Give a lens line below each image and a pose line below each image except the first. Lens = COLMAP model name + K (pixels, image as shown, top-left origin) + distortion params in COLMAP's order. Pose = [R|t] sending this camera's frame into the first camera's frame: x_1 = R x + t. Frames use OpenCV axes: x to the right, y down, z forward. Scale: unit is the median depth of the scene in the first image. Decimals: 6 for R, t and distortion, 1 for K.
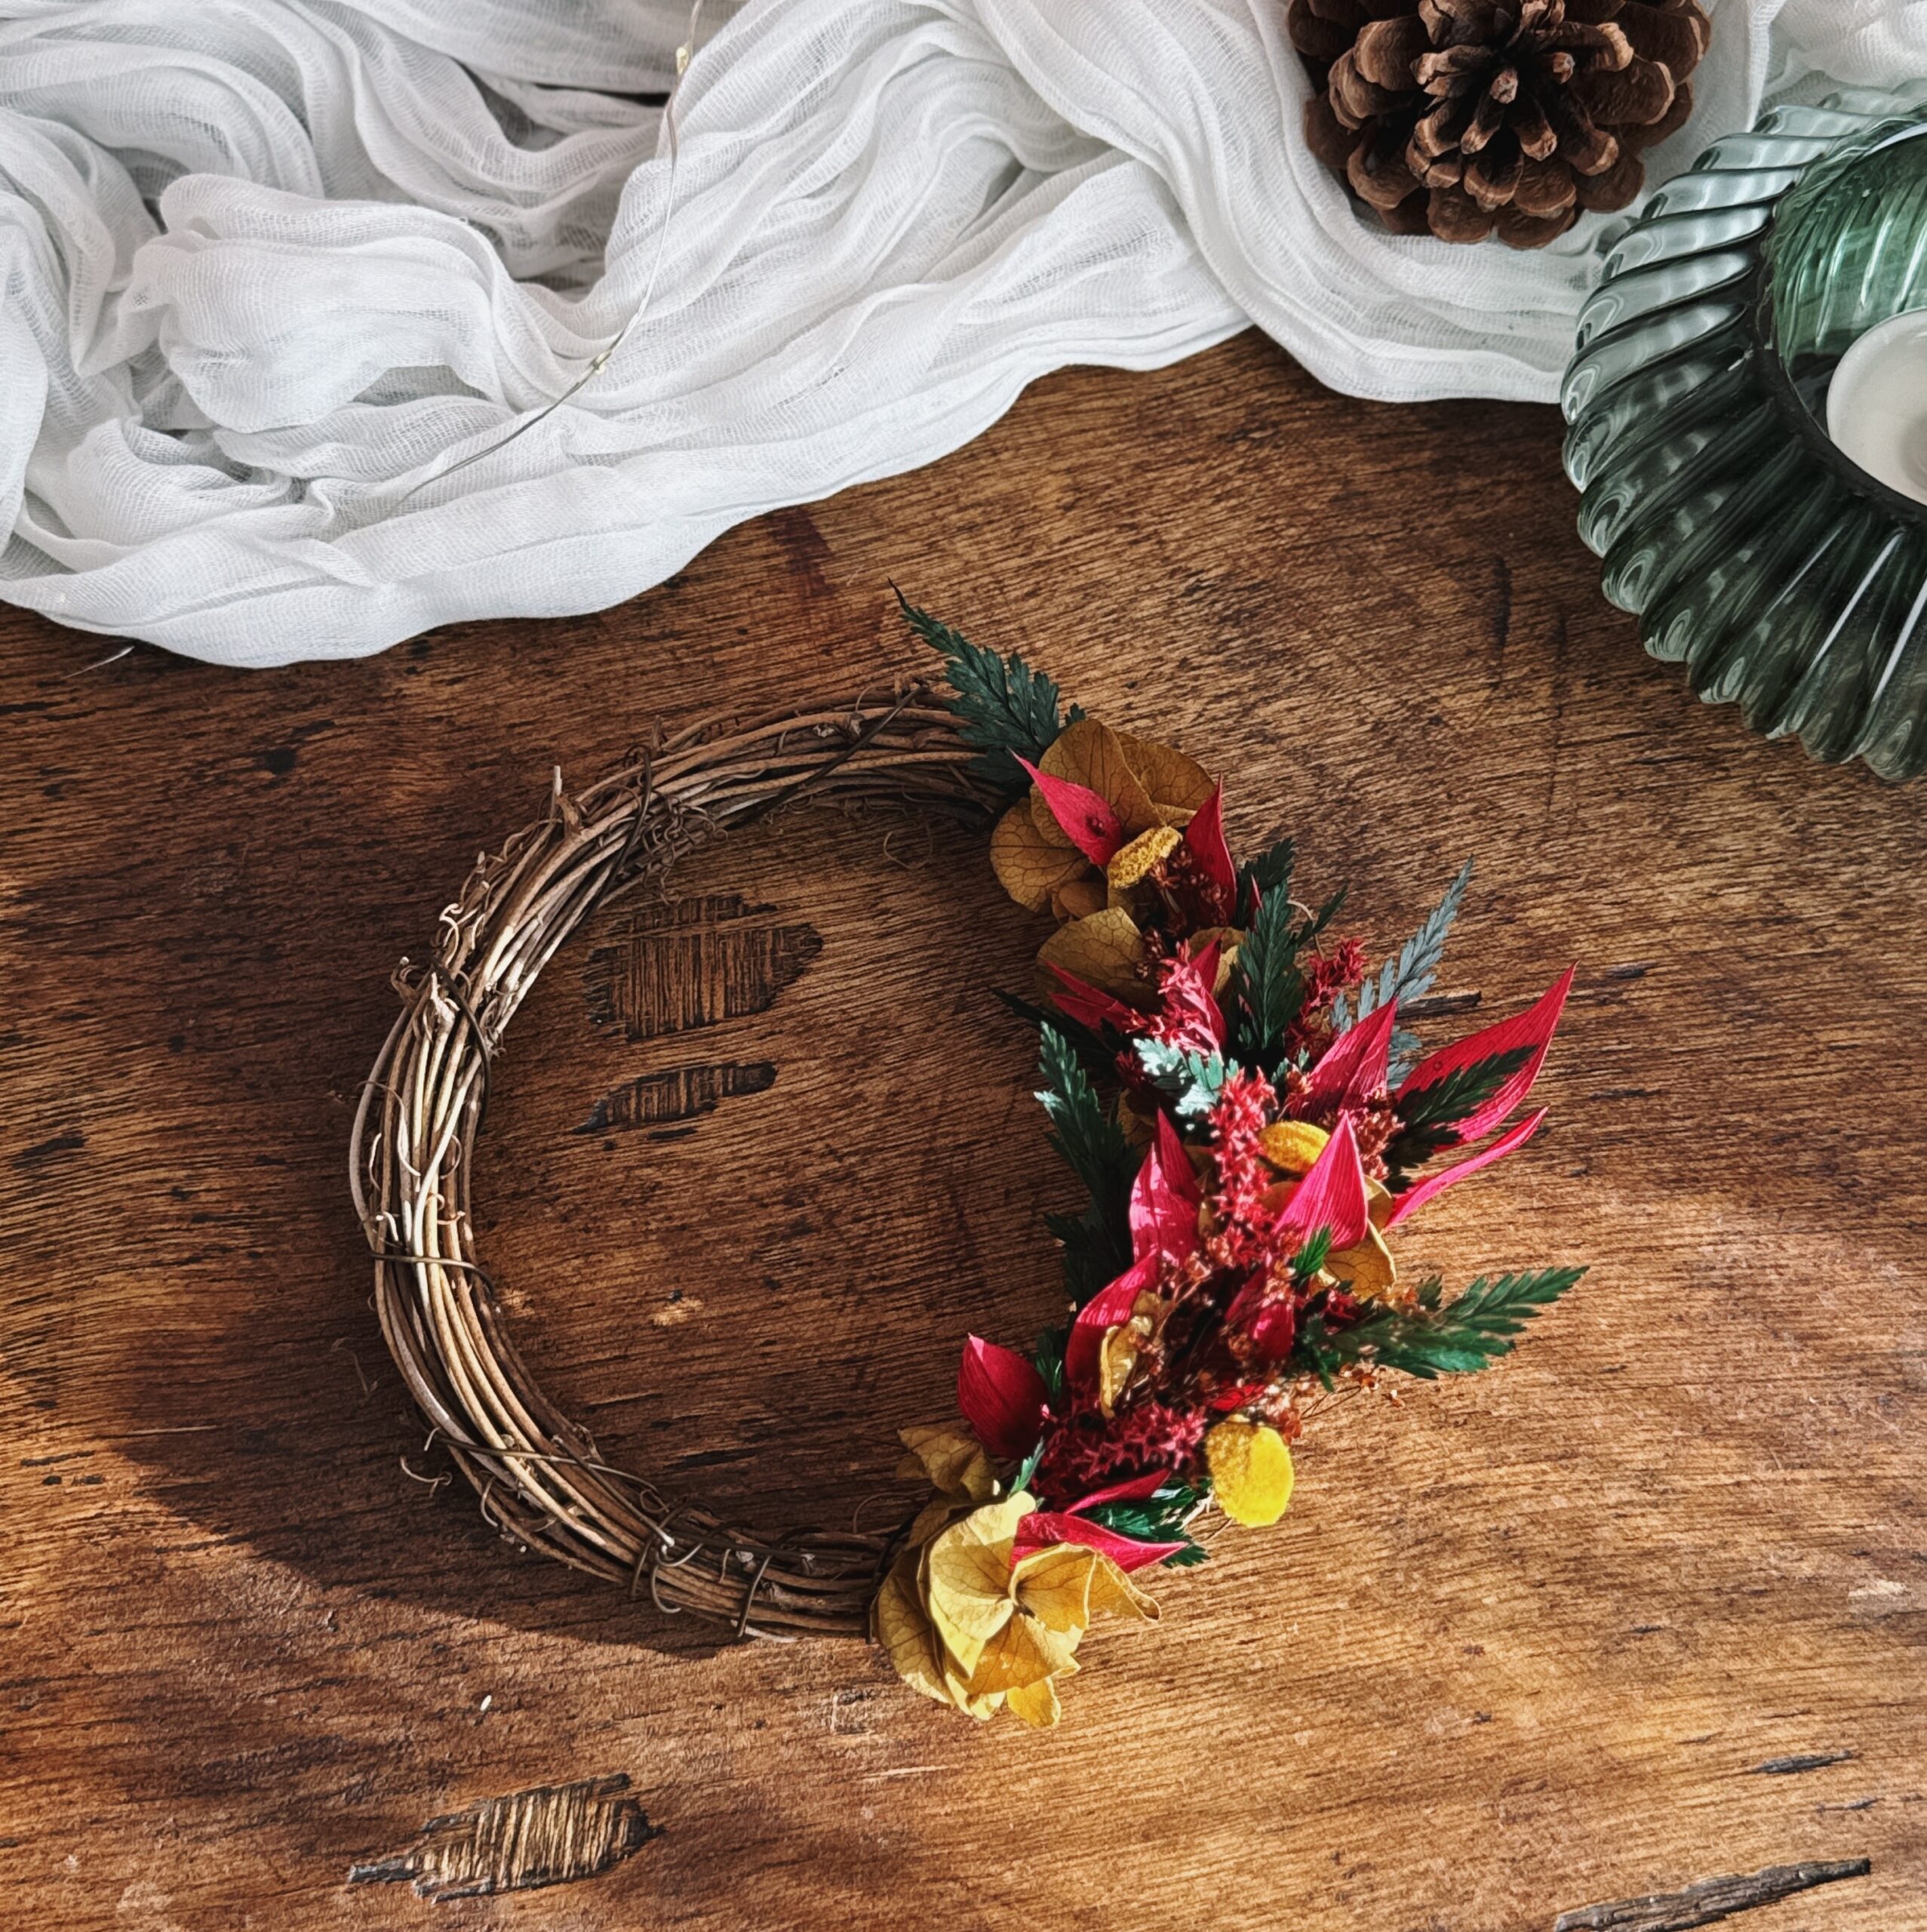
lens RADIAL K [[3048.5, 0, 965.8], [0, 3048.5, 939.4], [0, 0, 1]] dist [0.184929, -0.022122]
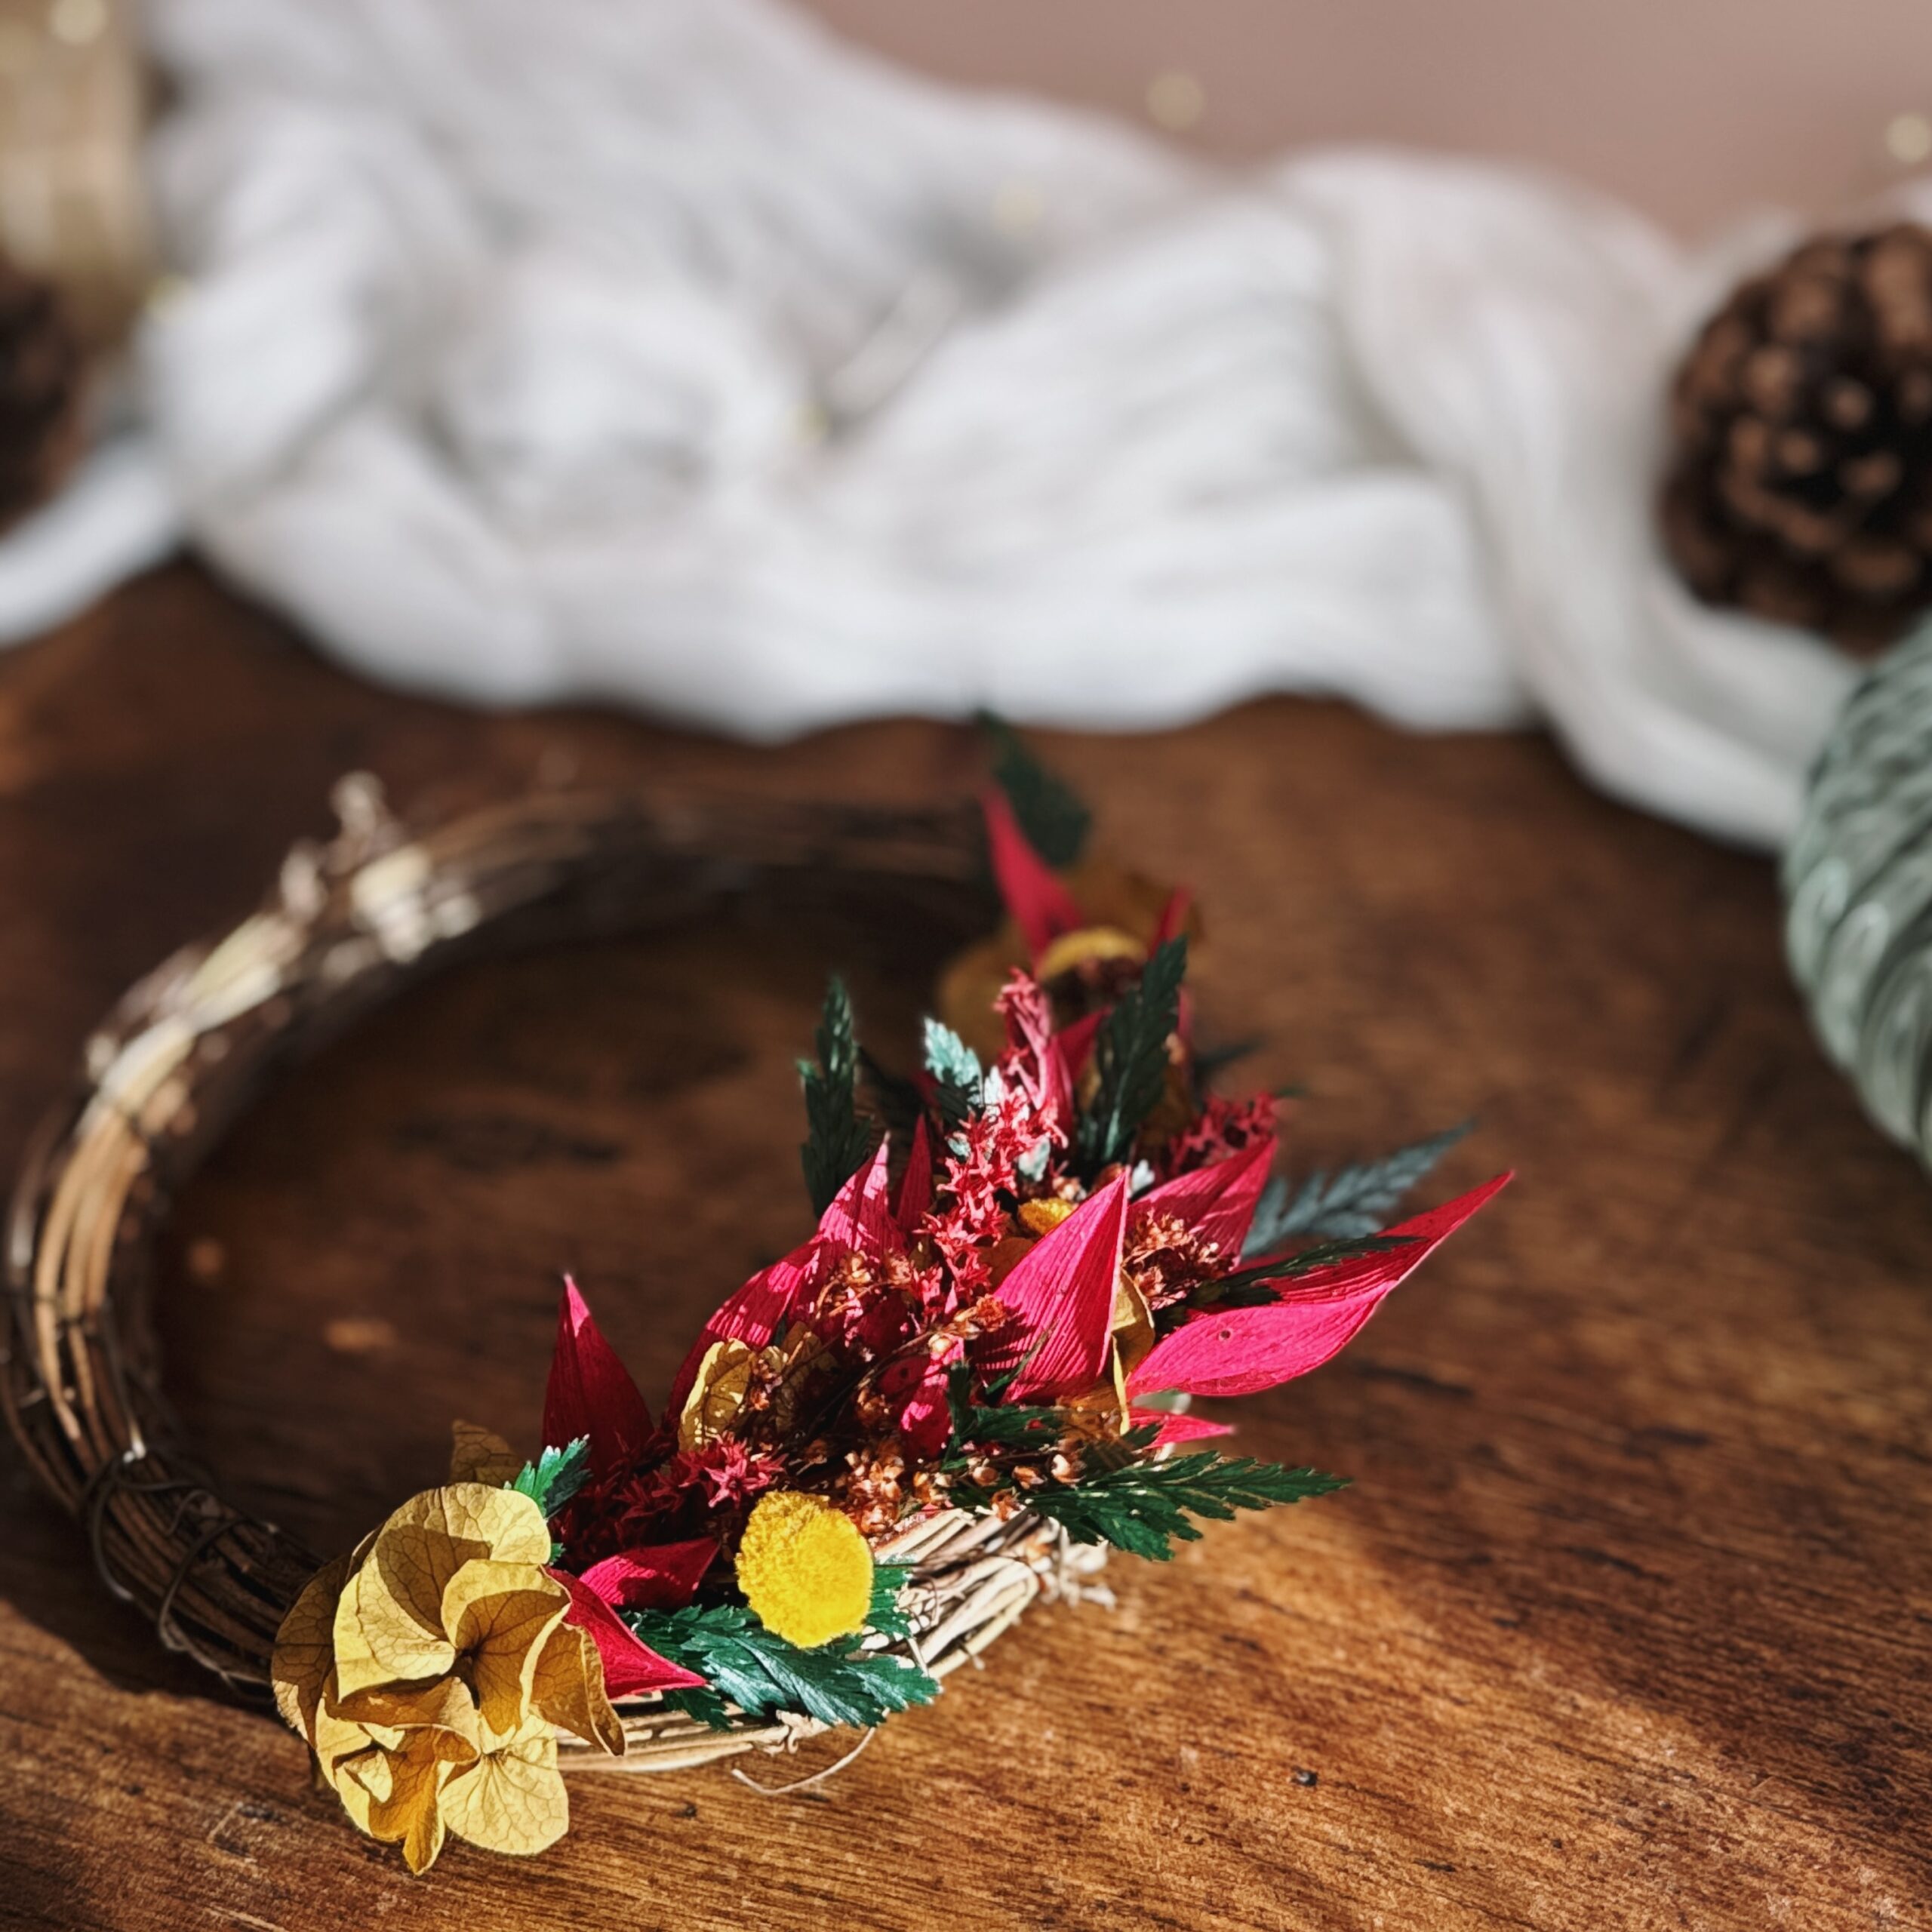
lens RADIAL K [[3118.8, 0, 966.0], [0, 3118.8, 966.0], [0, 0, 1]] dist [0.193092, -0.592212]
pose [[0.883690, 0.285009, -0.371297, 0.326316], [-0.431397, 0.803723, -0.409788, 0.315393], [0.181627, 0.522302, 0.833194, 0.302175]]
